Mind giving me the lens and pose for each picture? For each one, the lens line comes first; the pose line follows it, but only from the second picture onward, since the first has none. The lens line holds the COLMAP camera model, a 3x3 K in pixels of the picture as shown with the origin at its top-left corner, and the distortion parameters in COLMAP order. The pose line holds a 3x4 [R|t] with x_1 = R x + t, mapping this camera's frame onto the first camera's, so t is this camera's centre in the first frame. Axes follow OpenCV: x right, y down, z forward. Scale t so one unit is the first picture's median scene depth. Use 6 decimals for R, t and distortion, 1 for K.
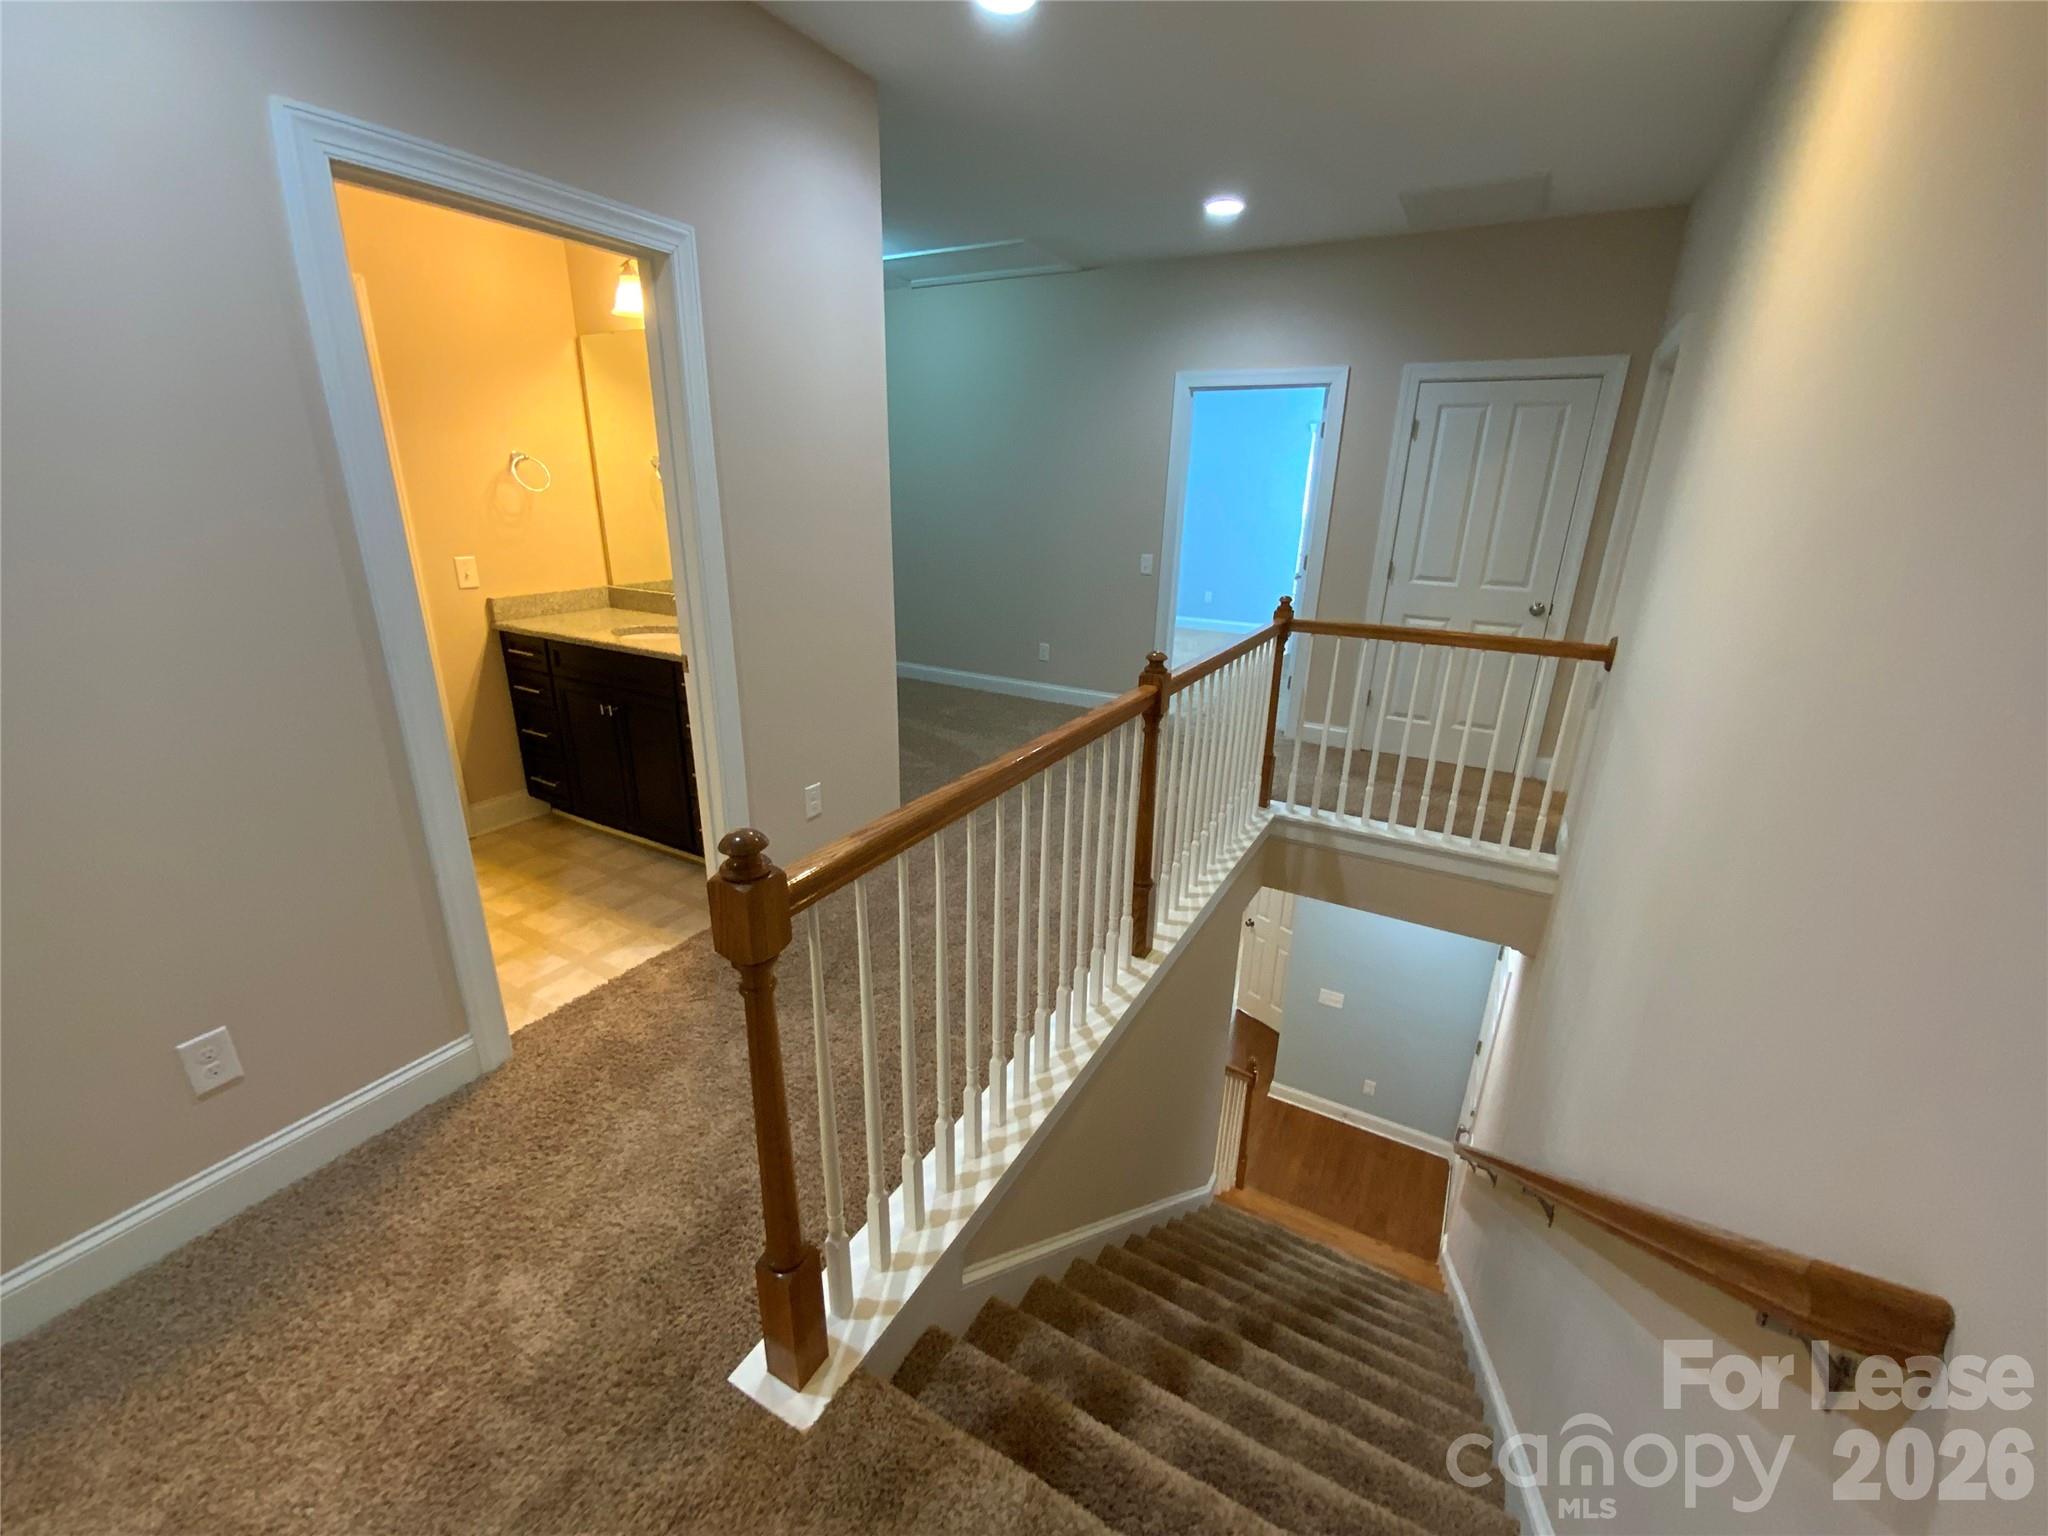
lens RADIAL K [[837.8, 0, 1024.0], [0, 837.8, 768.0], [0, 0, 1]] dist [0.000733, 0.000008]
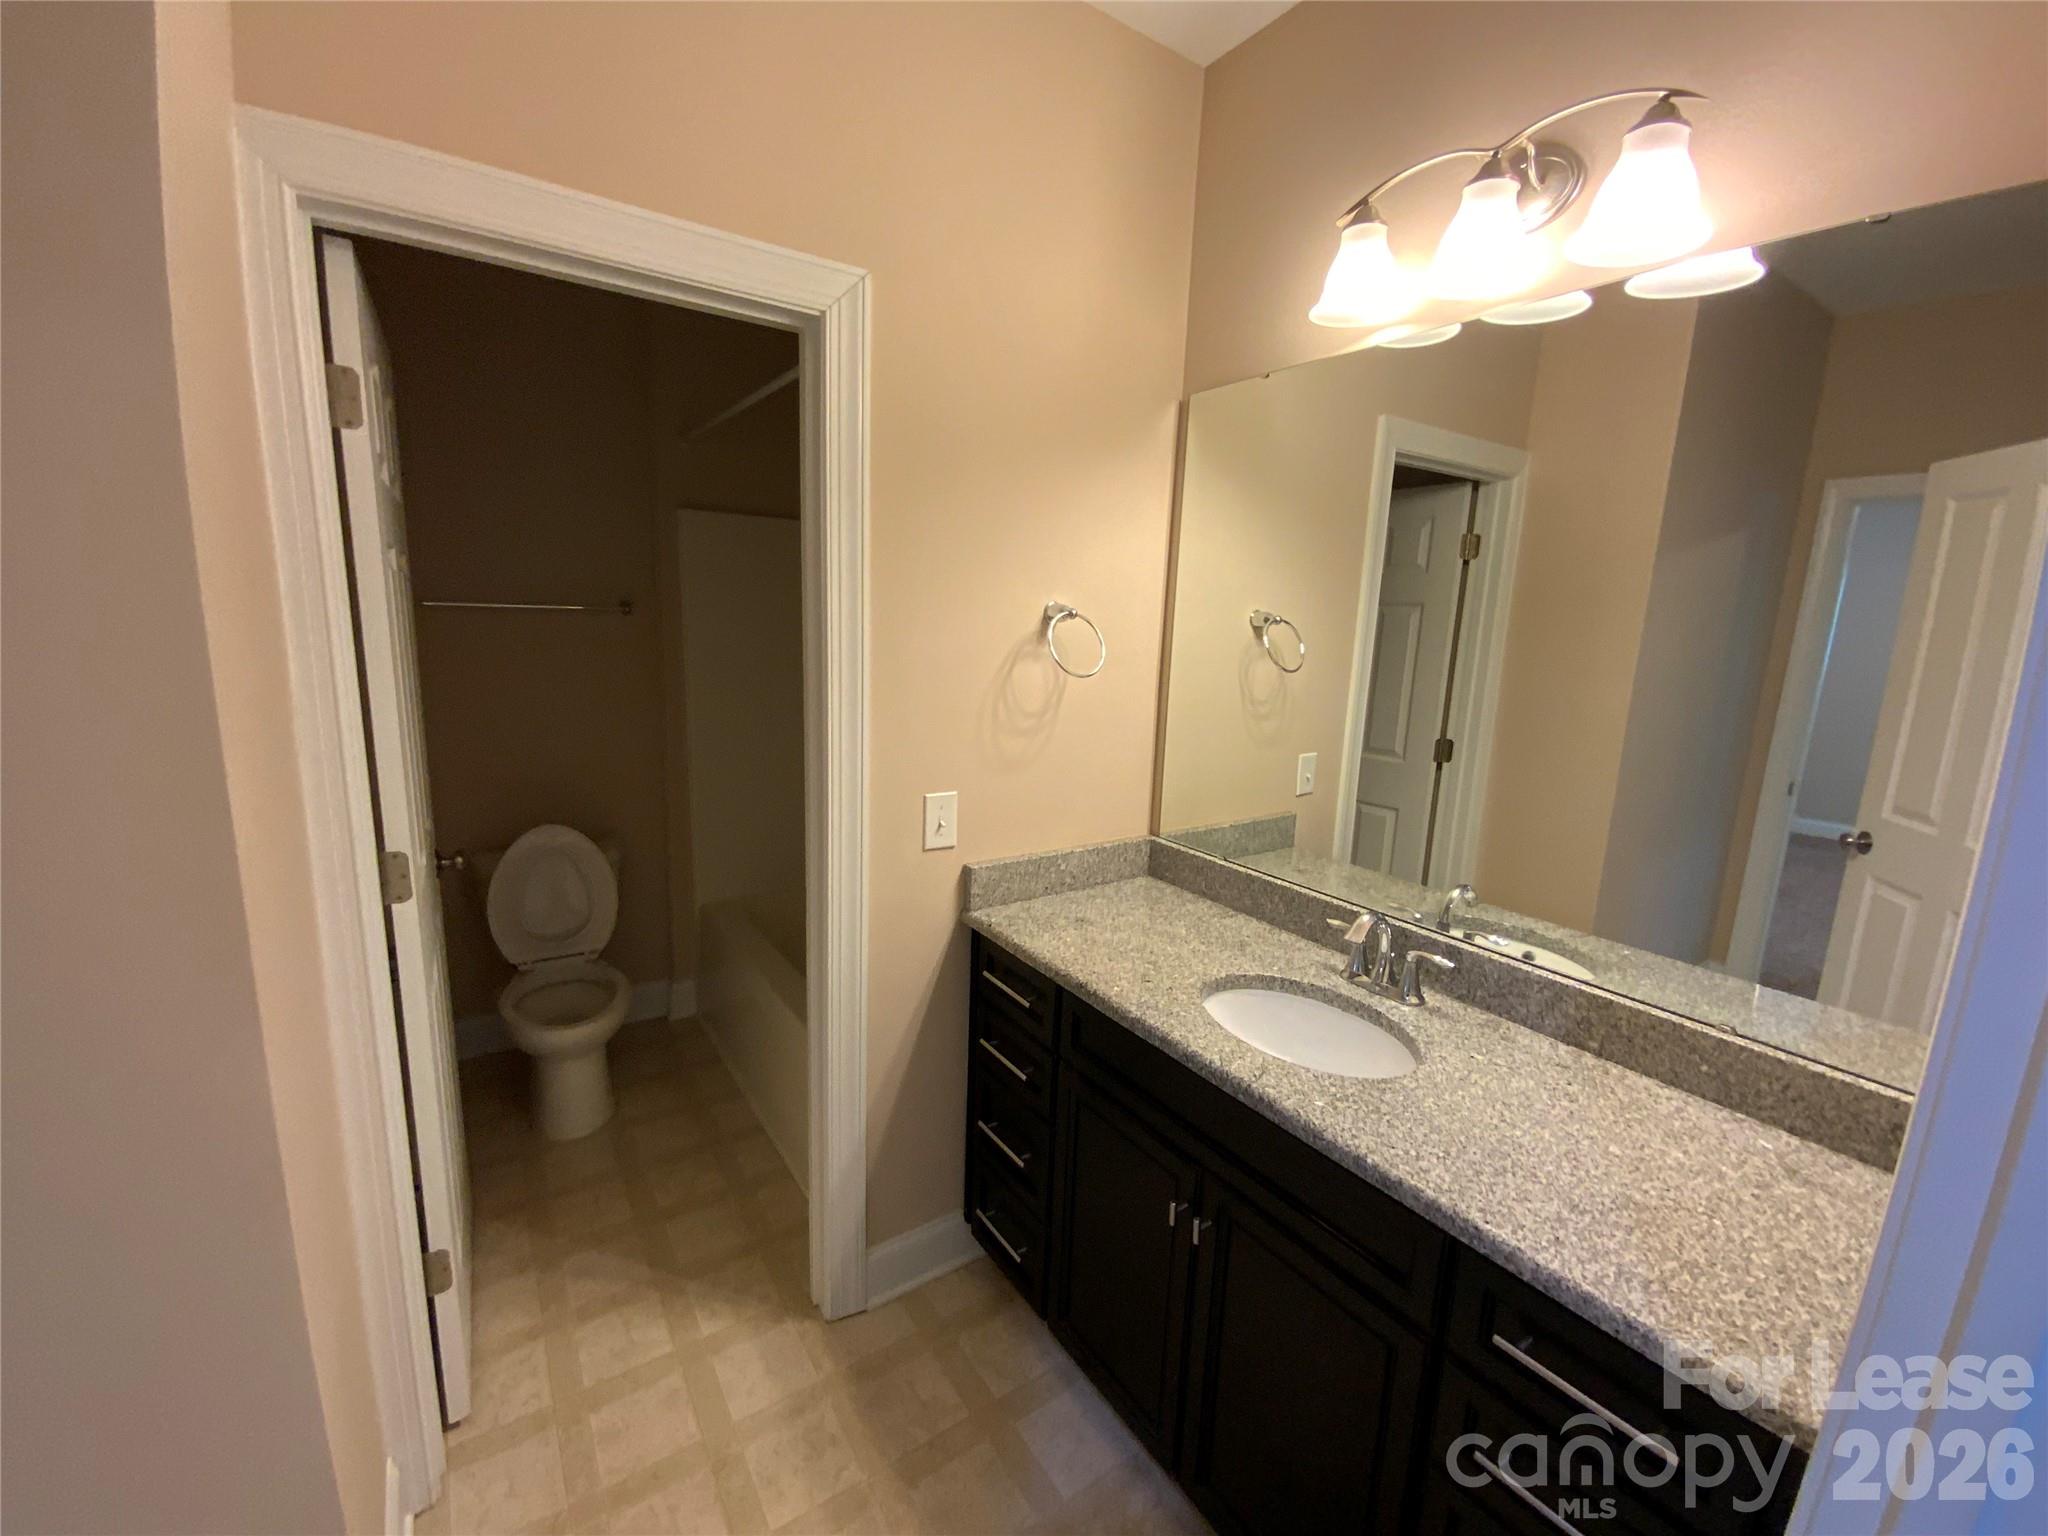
lens RADIAL K [[839.6, 0, 1013.5], [0, 839.6, 772.4], [0, 0, 1]] dist [0.000066, -0.000093]
pose [[0.894092, 0.092620, -0.438203, -0.370379], [-0.162912, 0.978619, -0.125555, -0.190663], [0.417205, 0.183646, 0.890064, 0.509743]]
